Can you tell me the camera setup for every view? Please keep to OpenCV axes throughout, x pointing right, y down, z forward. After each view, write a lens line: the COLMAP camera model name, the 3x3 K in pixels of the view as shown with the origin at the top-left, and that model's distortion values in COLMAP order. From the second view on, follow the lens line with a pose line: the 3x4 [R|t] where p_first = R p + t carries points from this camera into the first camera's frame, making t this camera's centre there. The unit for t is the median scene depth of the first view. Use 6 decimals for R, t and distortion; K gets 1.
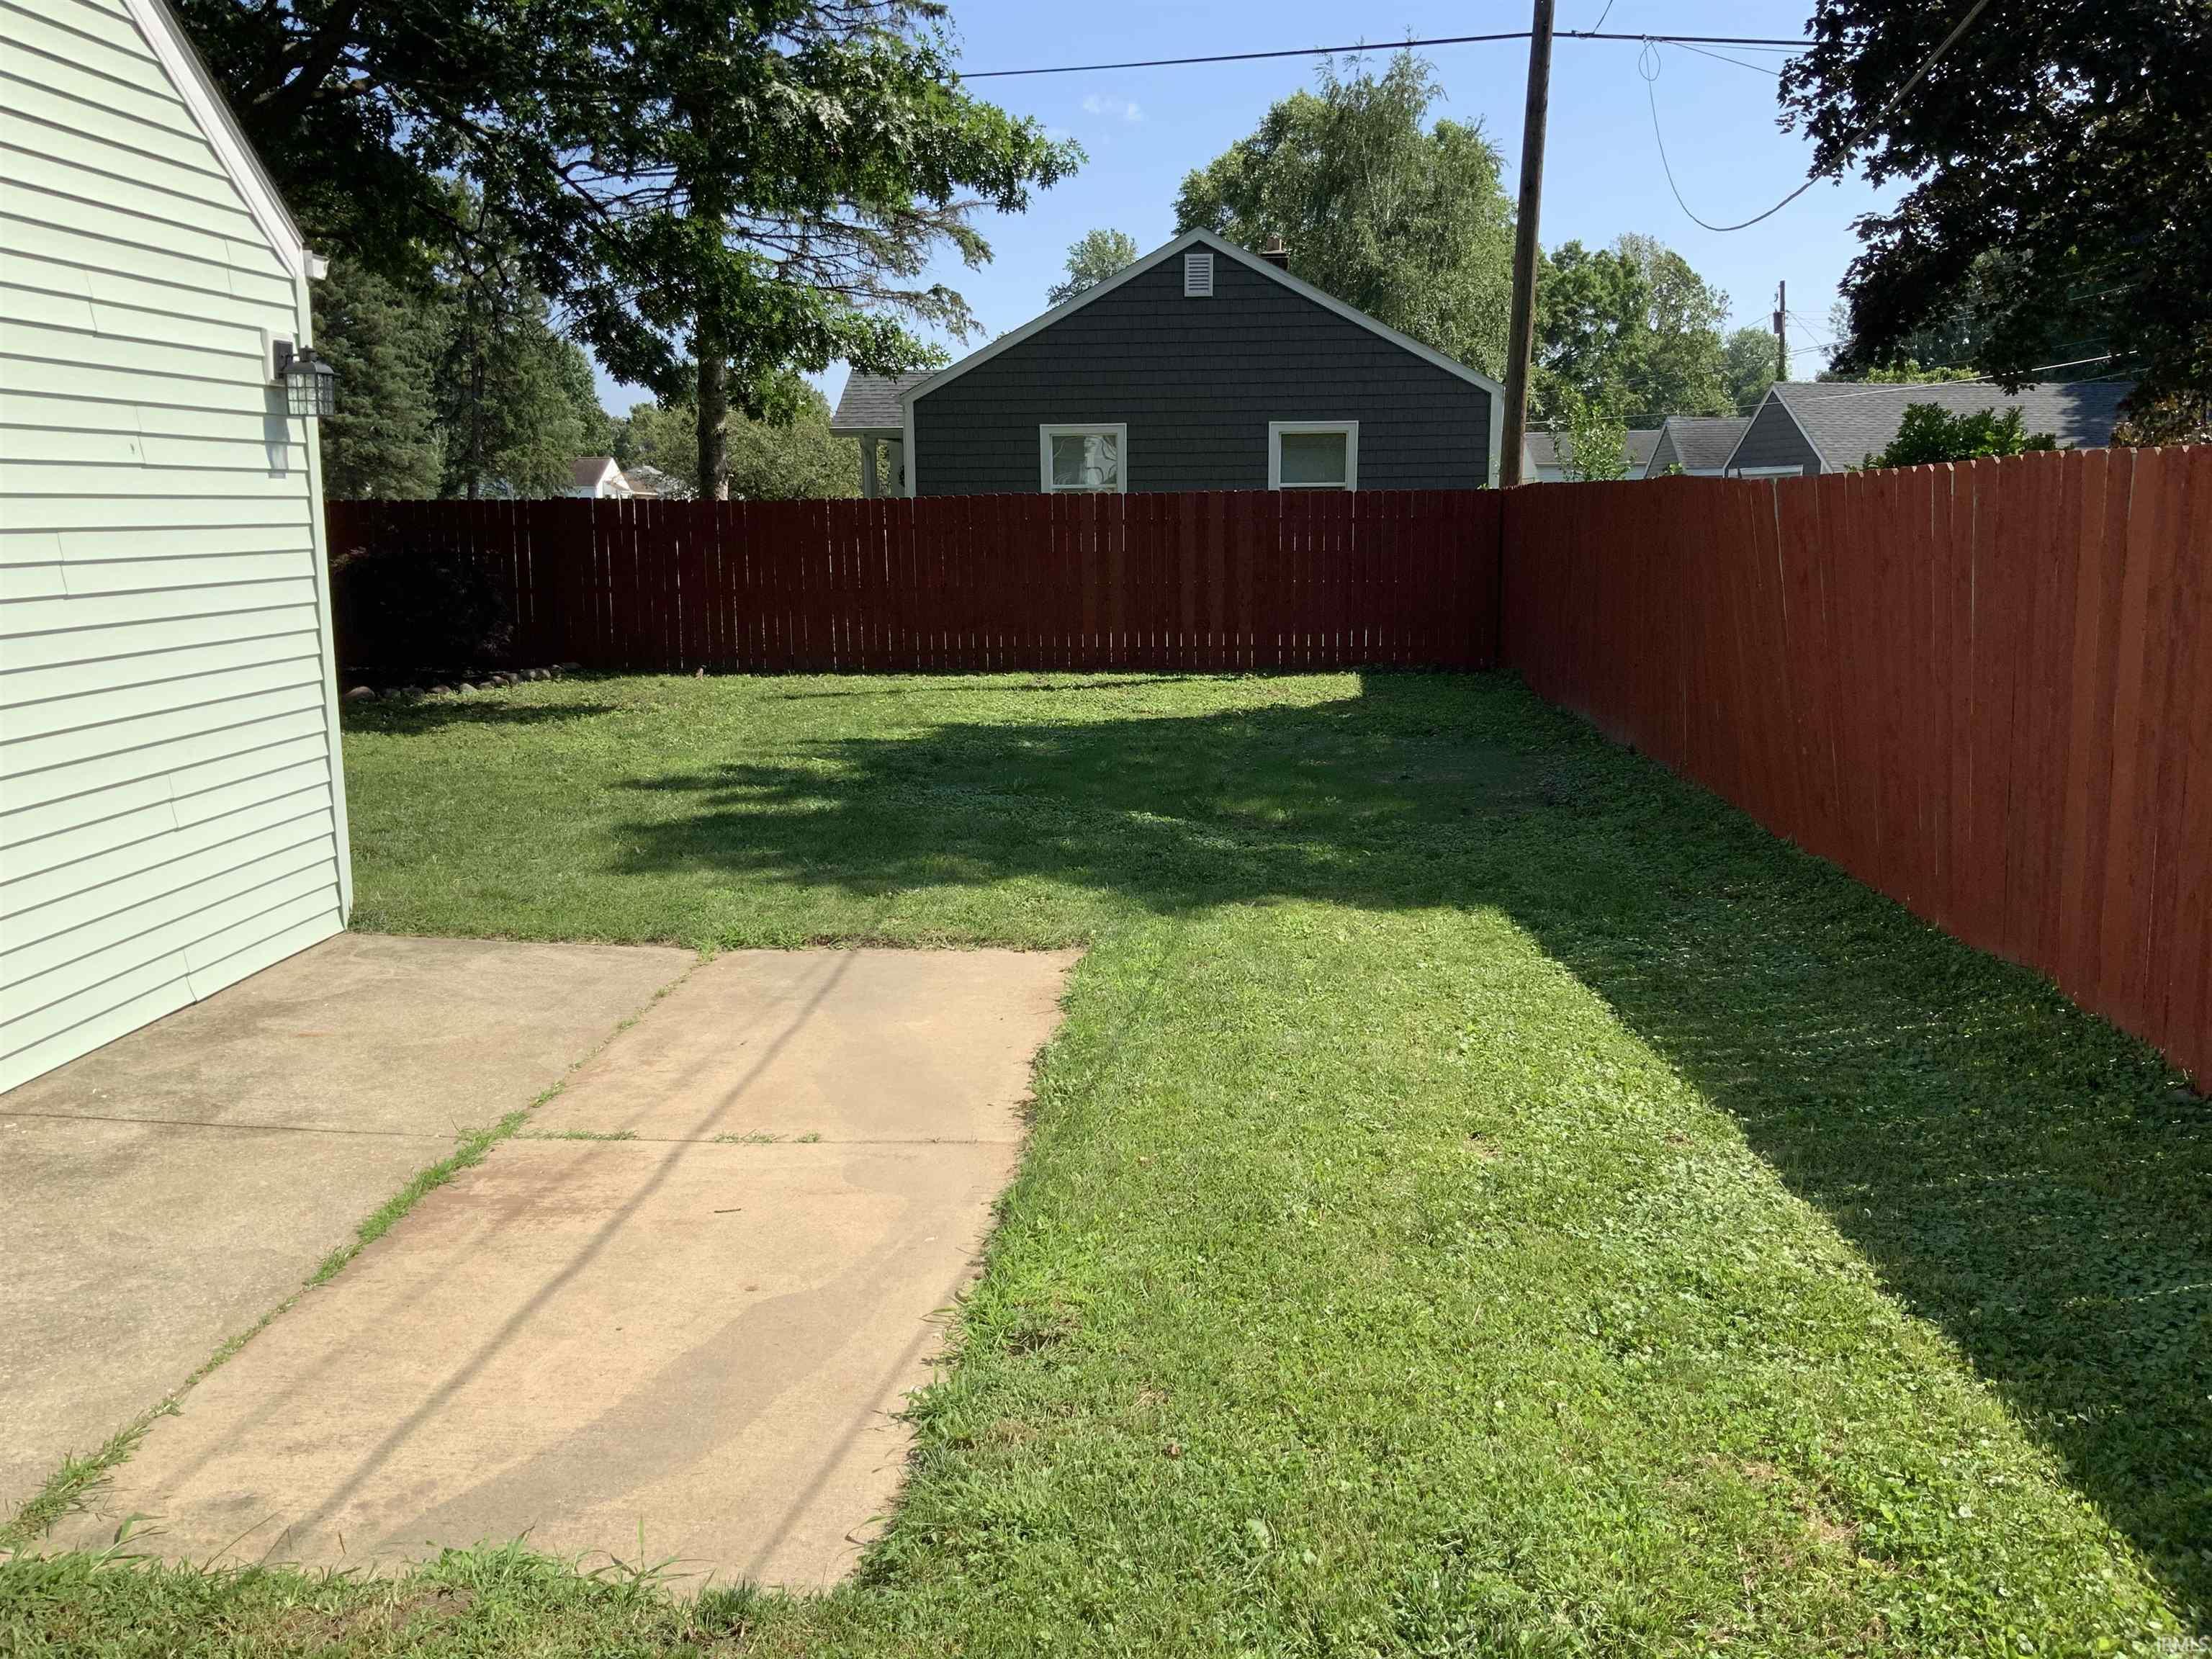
lens RADIAL K [[1870.6, 0, 1105.3], [0, 1870.6, 833.2], [0, 0, 1]] dist [0.075358, -0.158144]
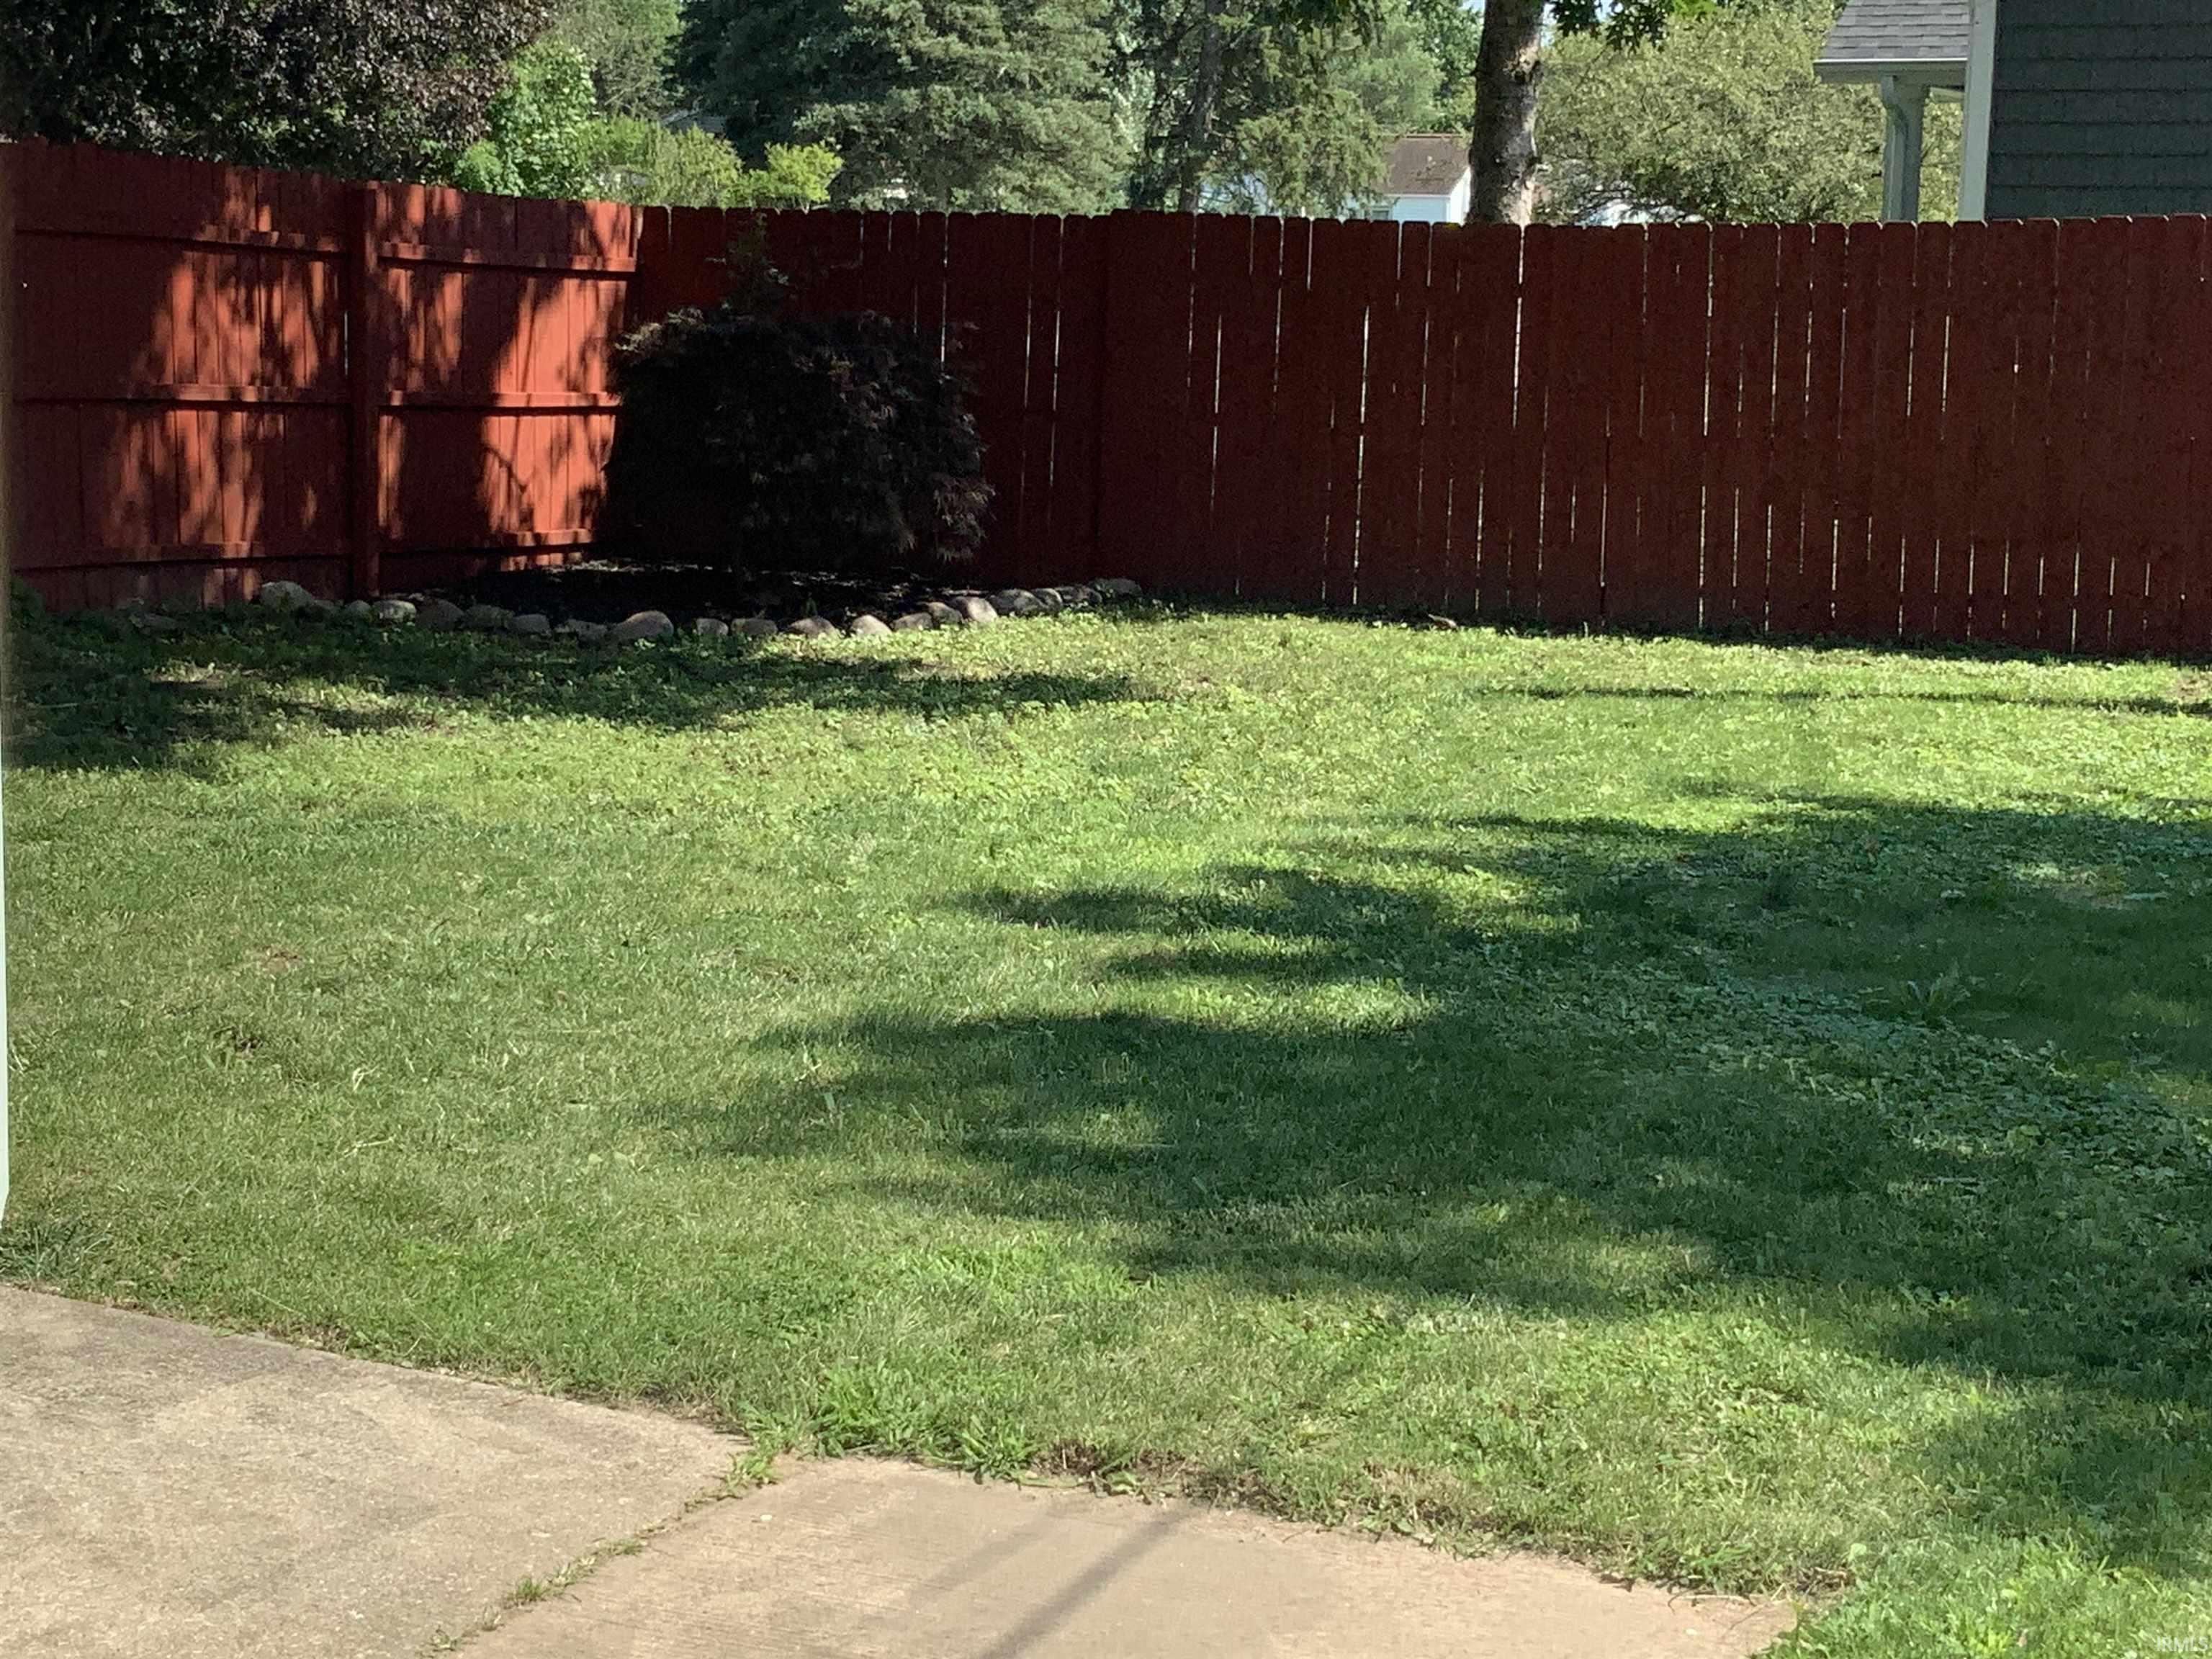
lens RADIAL K [[3903.1, 0, 1102.6], [0, 3903.1, 821.2], [0, 0, 1]] dist [0.148404, 0.000000]
pose [[0.933551, 0.078408, -0.349764, 0.045617], [-0.087585, 0.996102, -0.010471, -0.024847], [0.347580, 0.040409, 0.936779, 0.139163]]
